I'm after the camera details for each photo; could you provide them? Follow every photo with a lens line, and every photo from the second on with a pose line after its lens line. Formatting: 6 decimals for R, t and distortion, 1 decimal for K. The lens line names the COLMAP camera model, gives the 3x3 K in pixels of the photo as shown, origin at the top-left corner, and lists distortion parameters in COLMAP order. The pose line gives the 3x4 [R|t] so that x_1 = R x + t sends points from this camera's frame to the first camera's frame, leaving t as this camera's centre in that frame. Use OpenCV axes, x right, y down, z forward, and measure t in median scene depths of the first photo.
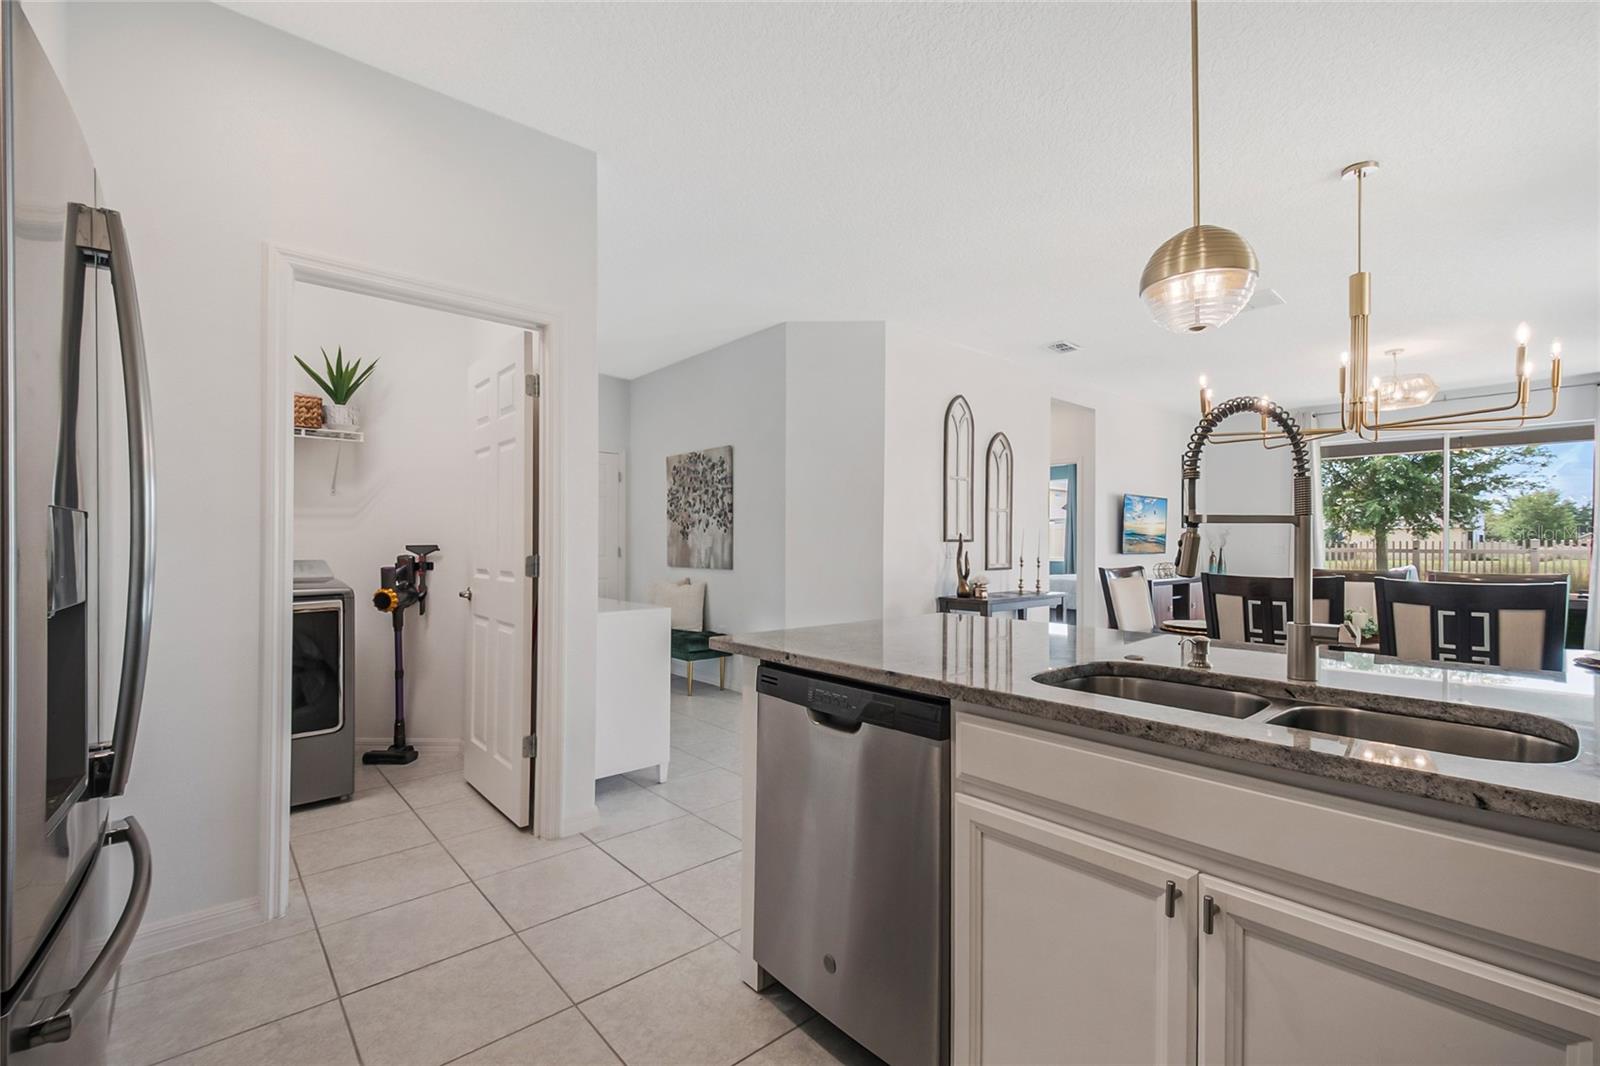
lens RADIAL K [[702.5, 0, 806.6], [0, 702.5, 536.5], [0, 0, 1]] dist [0.019672, -0.017660]
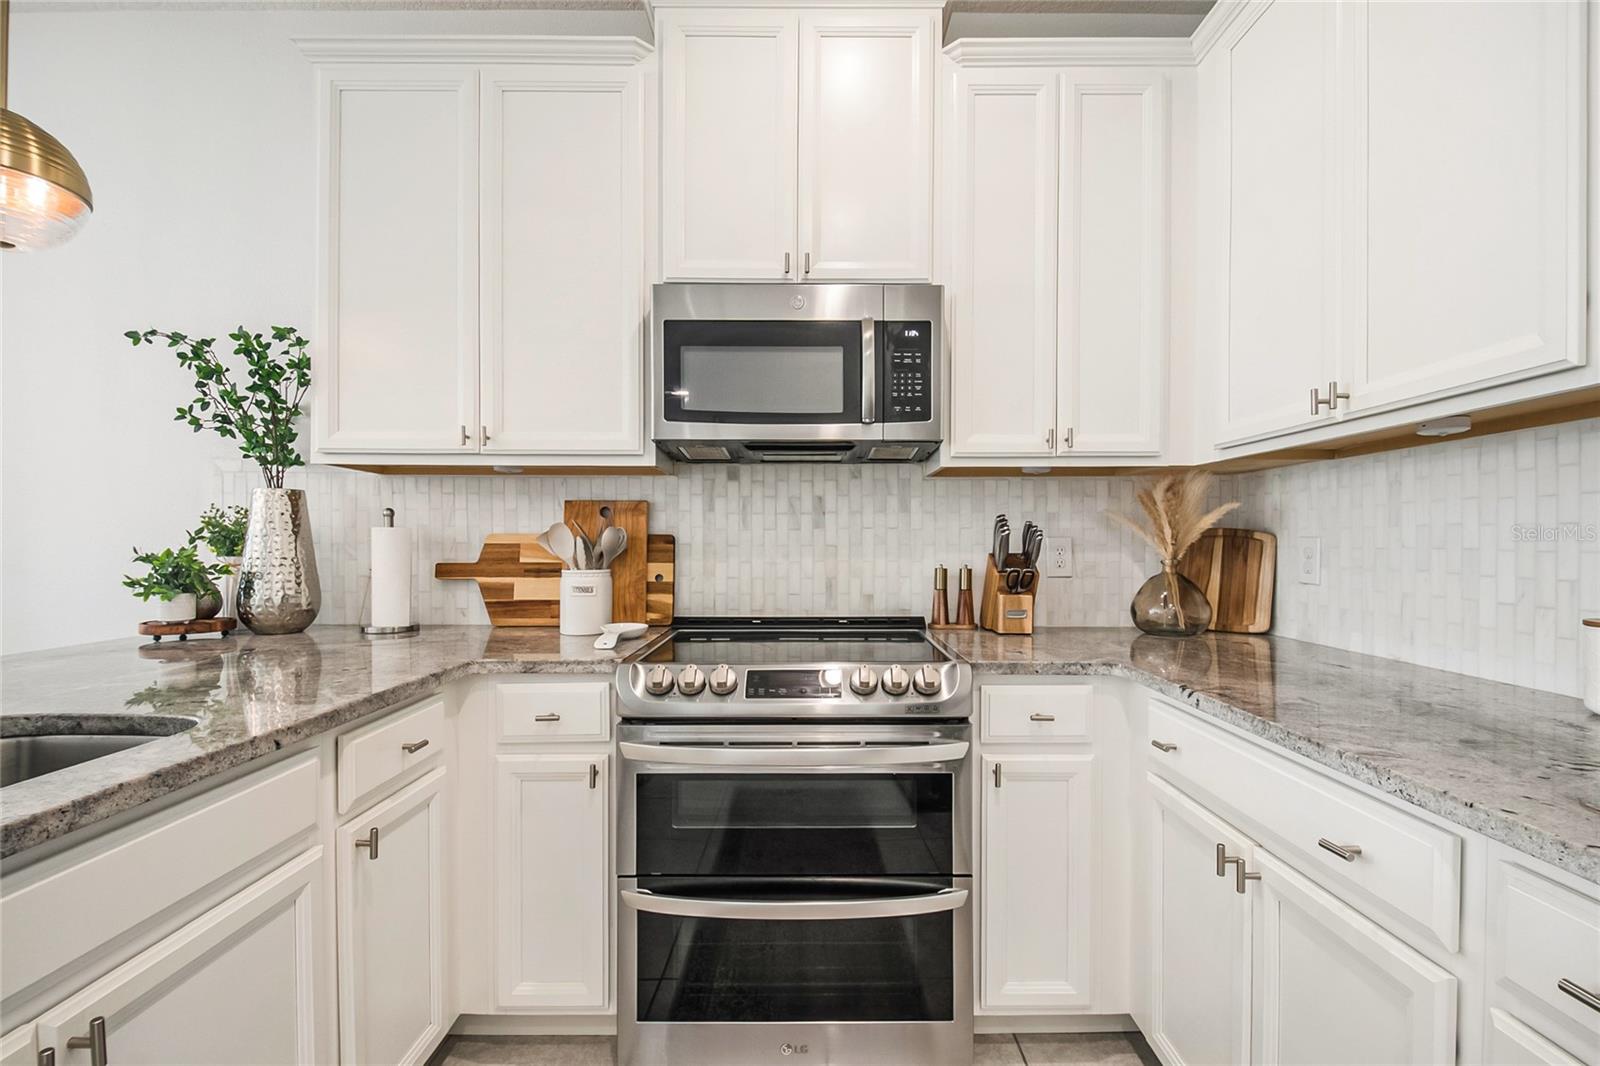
lens RADIAL K [[715.5, 0, 811.1], [0, 715.5, 545.8], [0, 0, 1]] dist [0.015020, -0.019640]
pose [[-0.749976, -0.009309, 0.661400, -0.056653], [-0.009283, 0.999951, 0.003548, 0.001615], [-0.661400, -0.003479, -0.750025, 0.132370]]
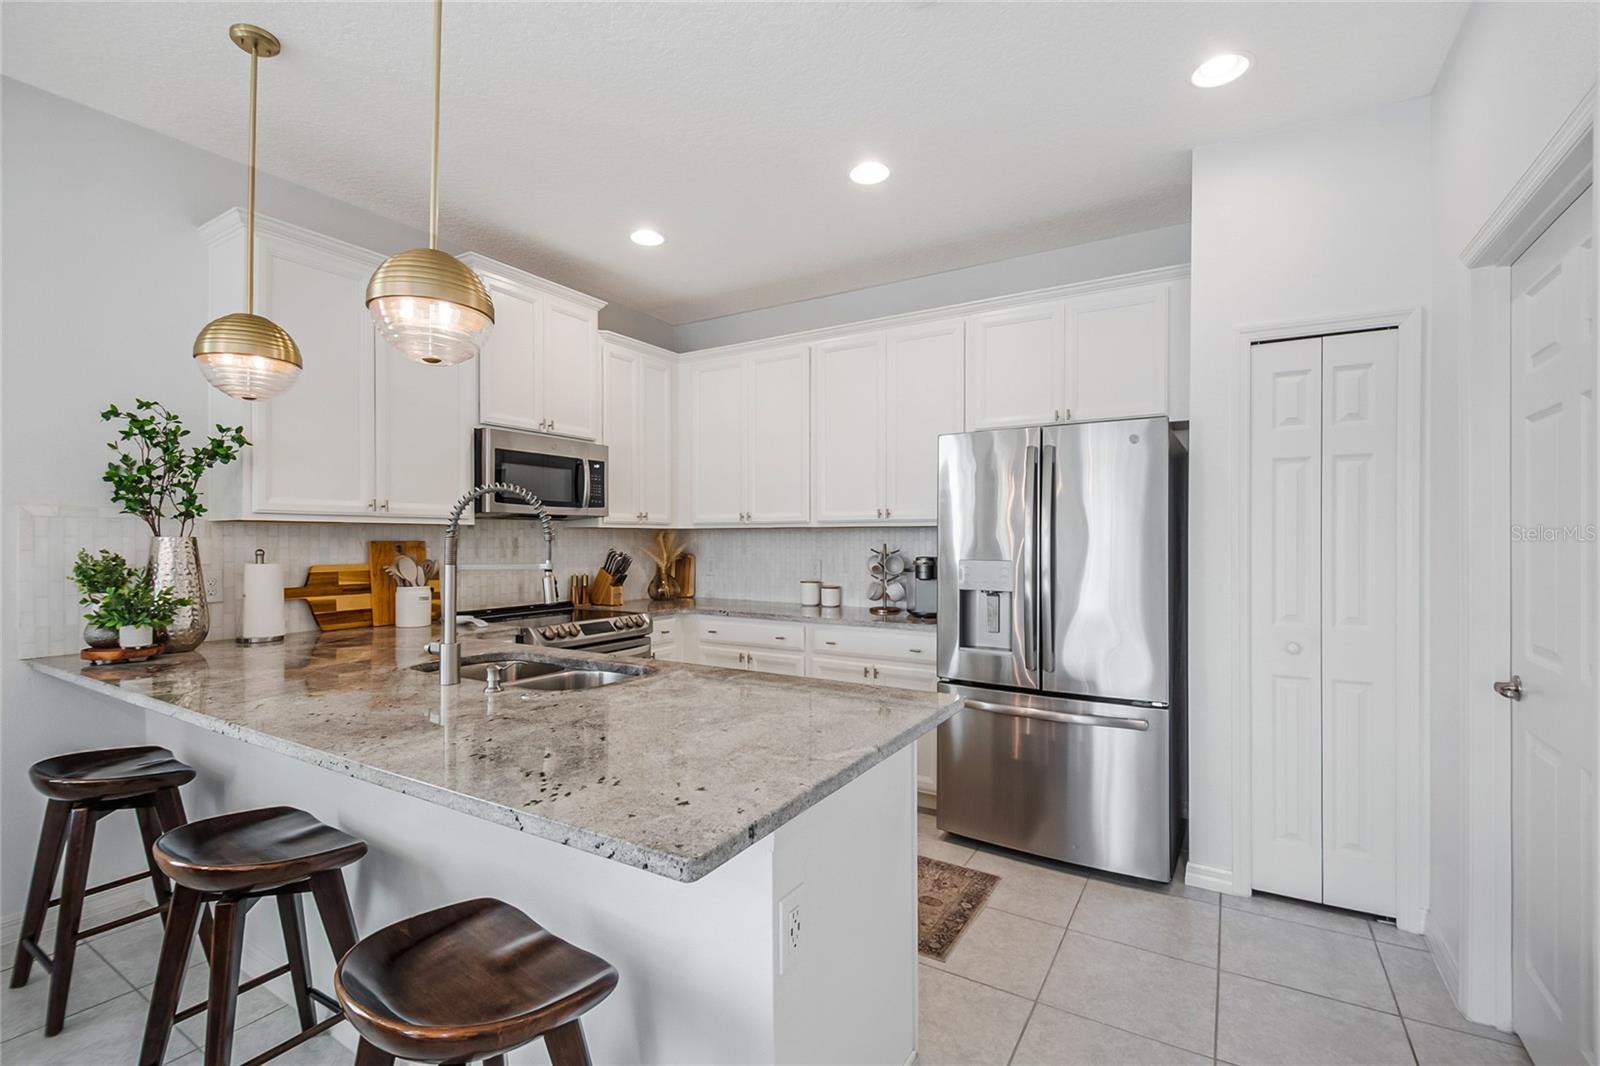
lens RADIAL K [[702.5, 0, 806.6], [0, 702.5, 536.5], [0, 0, 1]] dist [0.019672, -0.017660]
pose [[-0.954536, -0.006331, -0.298028, 0.080828], [-0.002952, 0.999926, -0.011787, -0.012806], [0.298080, -0.010372, -0.954484, 0.449871]]
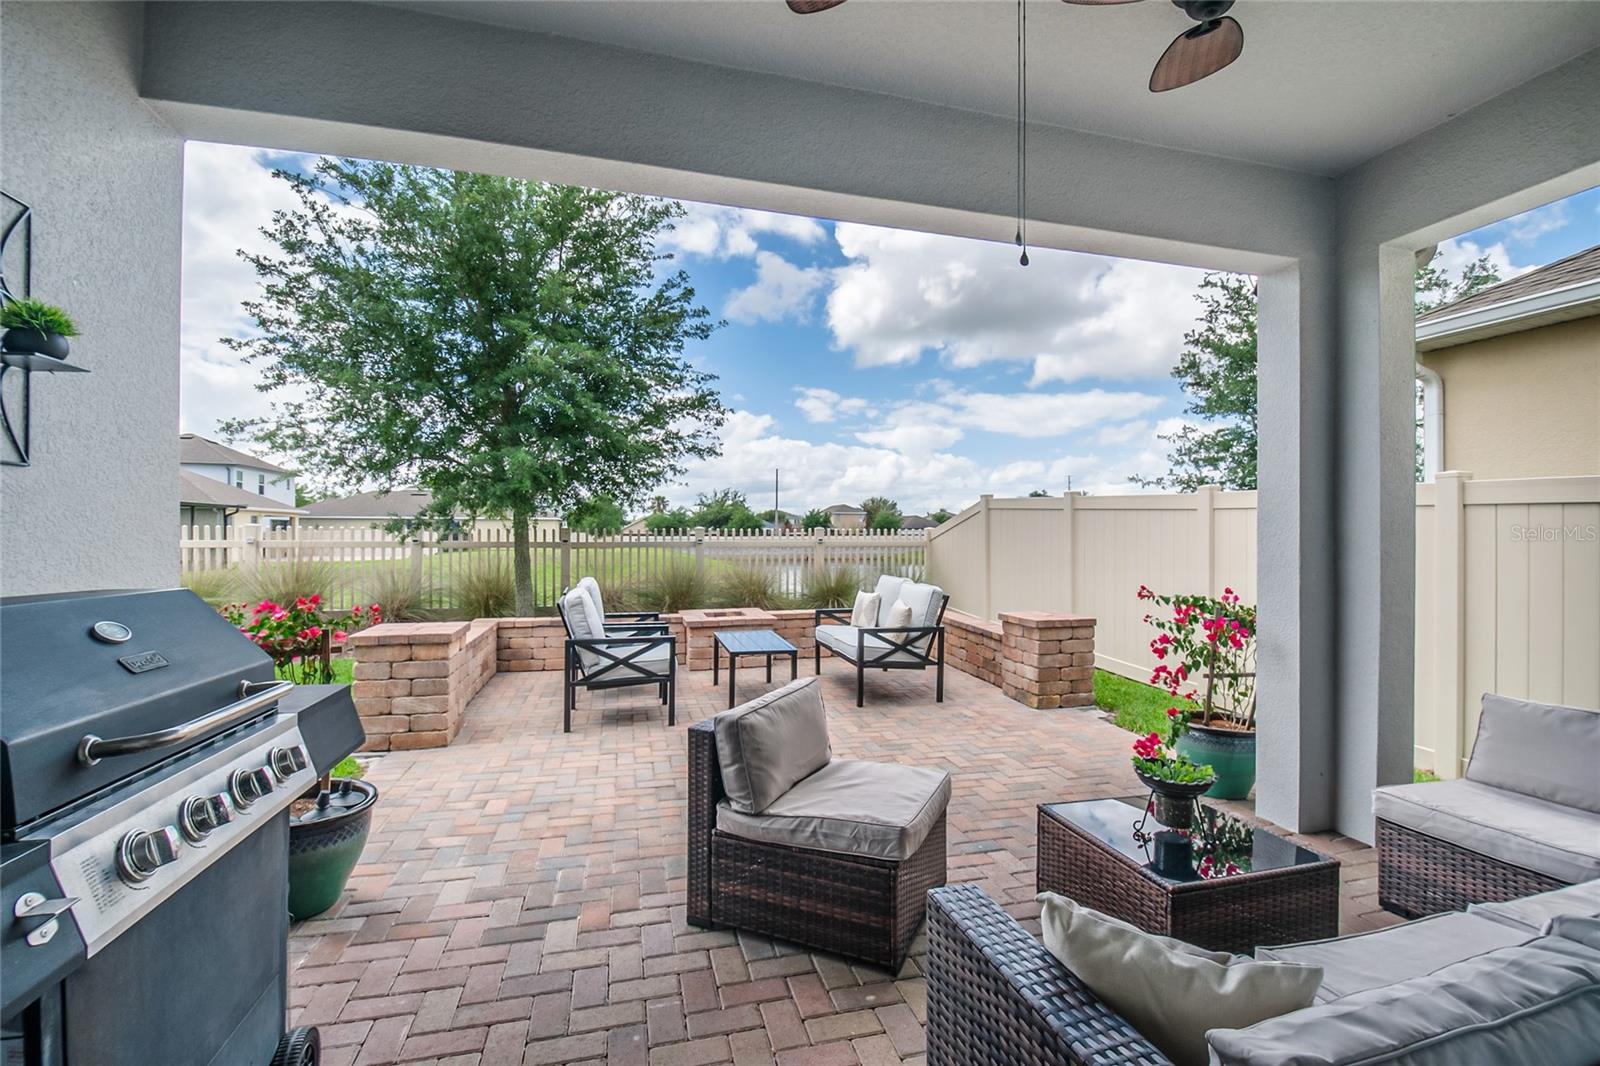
lens RADIAL K [[702.5, 0, 806.6], [0, 702.5, 536.5], [0, 0, 1]] dist [0.019672, -0.017660]
pose [[0.449407, -0.003535, 0.893320, 0.767285], [-0.008069, 0.999935, 0.008016, 0.011785], [-0.893291, -0.010810, 0.449349, 1.016102]]
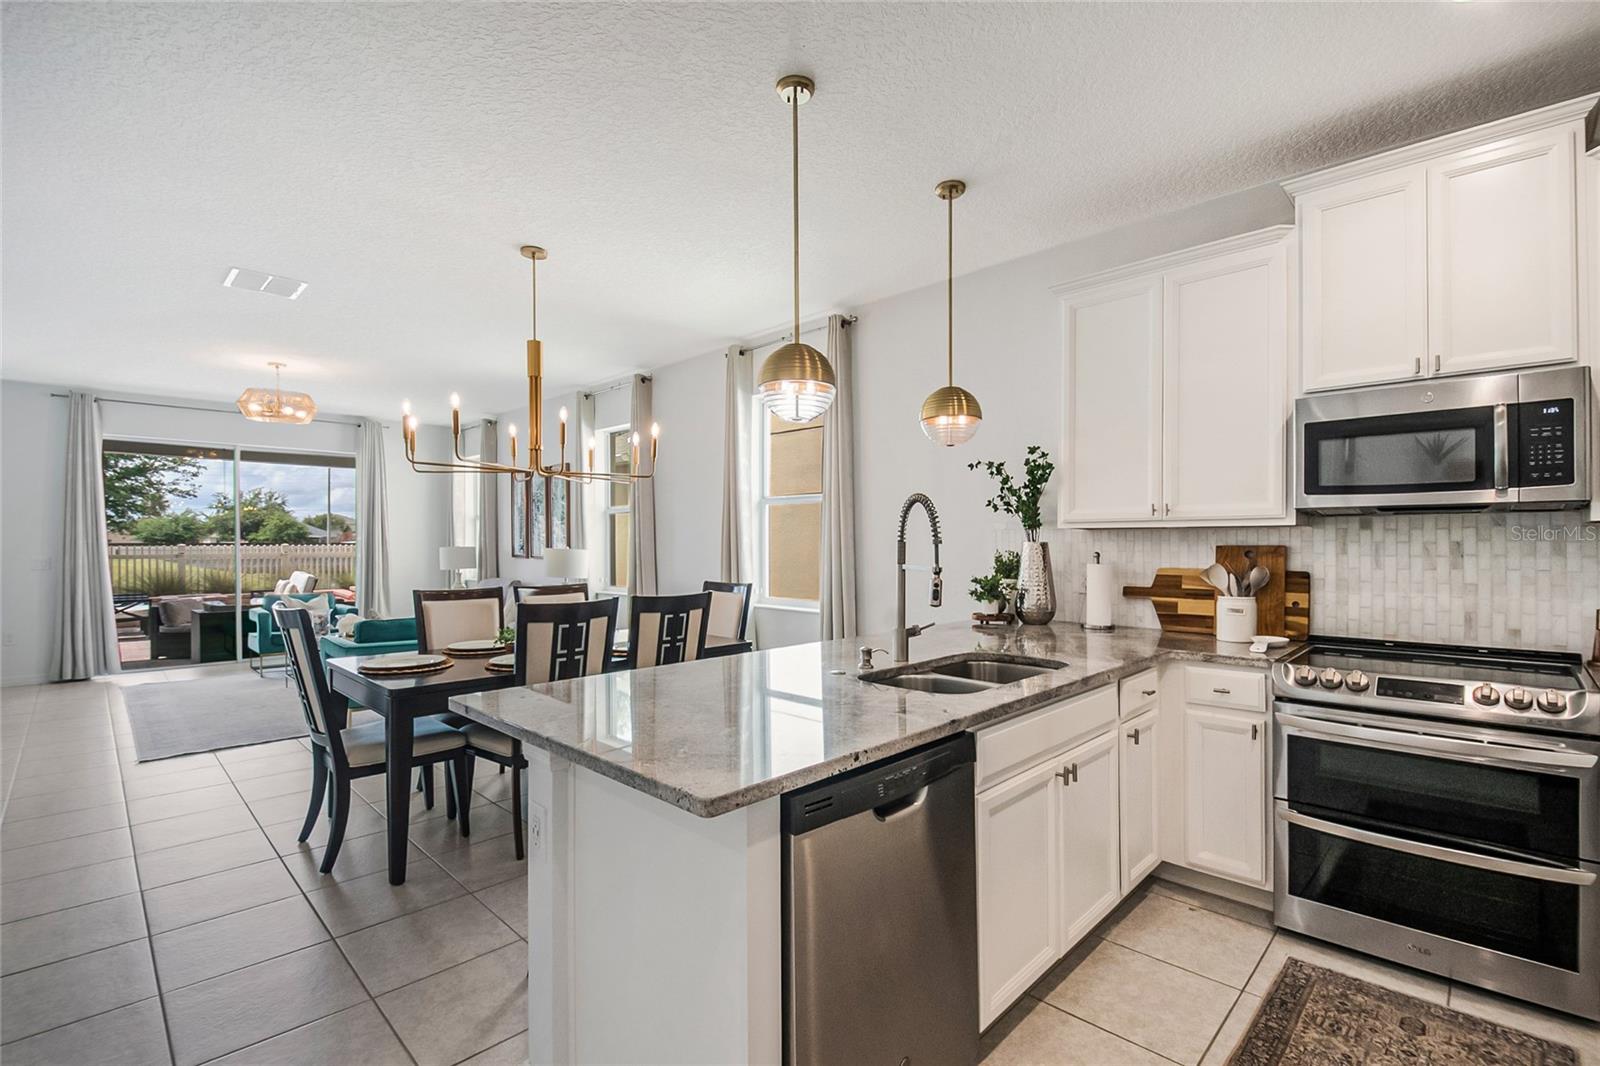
lens RADIAL K [[710.1, 0, 803.6], [0, 710.1, 542.5], [0, 0, 1]] dist [0.011169, -0.018998]
pose [[-0.069346, -0.002327, 0.997590, -0.175154], [-0.007392, 0.999971, 0.001819, -0.014905], [-0.997565, -0.007248, -0.069362, 0.240445]]
